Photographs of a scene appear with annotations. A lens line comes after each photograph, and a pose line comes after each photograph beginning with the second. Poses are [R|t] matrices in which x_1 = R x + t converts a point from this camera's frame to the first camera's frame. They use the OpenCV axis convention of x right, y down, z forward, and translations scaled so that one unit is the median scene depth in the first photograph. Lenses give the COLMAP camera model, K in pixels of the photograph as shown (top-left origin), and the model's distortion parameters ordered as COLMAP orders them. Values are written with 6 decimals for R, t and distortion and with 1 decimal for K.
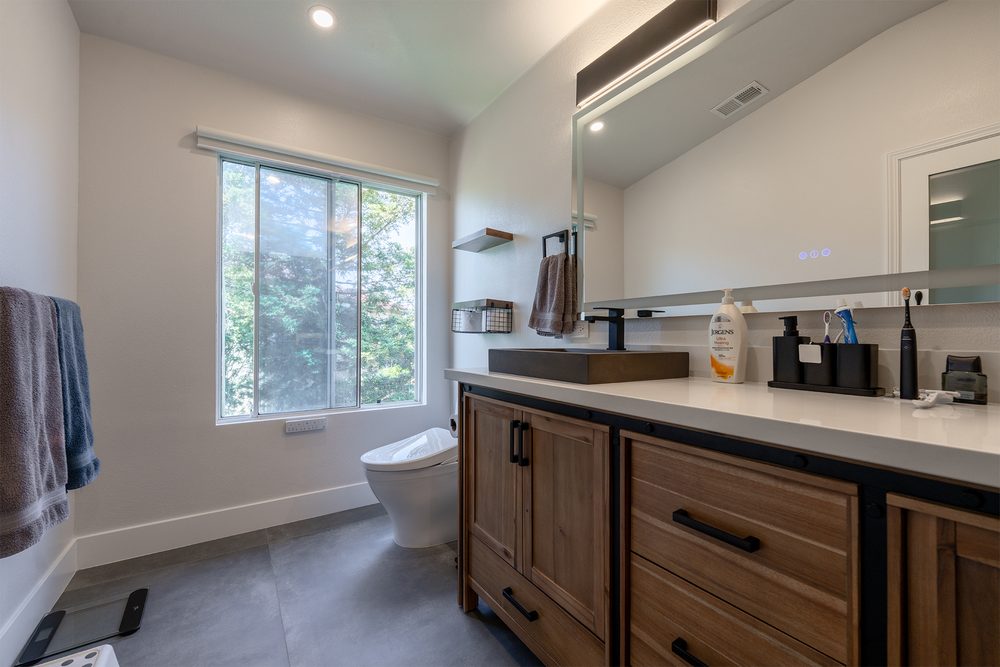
lens RADIAL K [[421.8, 0, 511.1], [0, 421.8, 326.1], [0, 0, 1]] dist [0.005248, 0.000726]
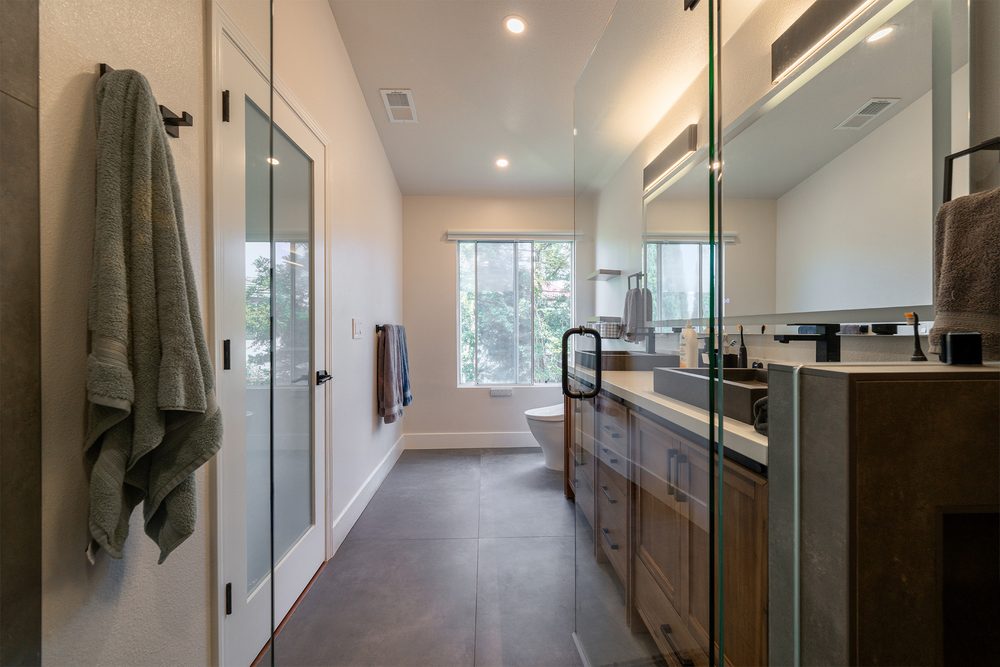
lens RADIAL K [[421.8, 0, 511.1], [0, 421.8, 326.1], [0, 0, 1]] dist [0.005248, 0.000726]
pose [[0.863091, -0.005813, -0.505015, 0.496296], [0.011541, 0.999900, 0.008216, -0.054333], [0.504917, -0.012920, 0.863071, -0.535784]]
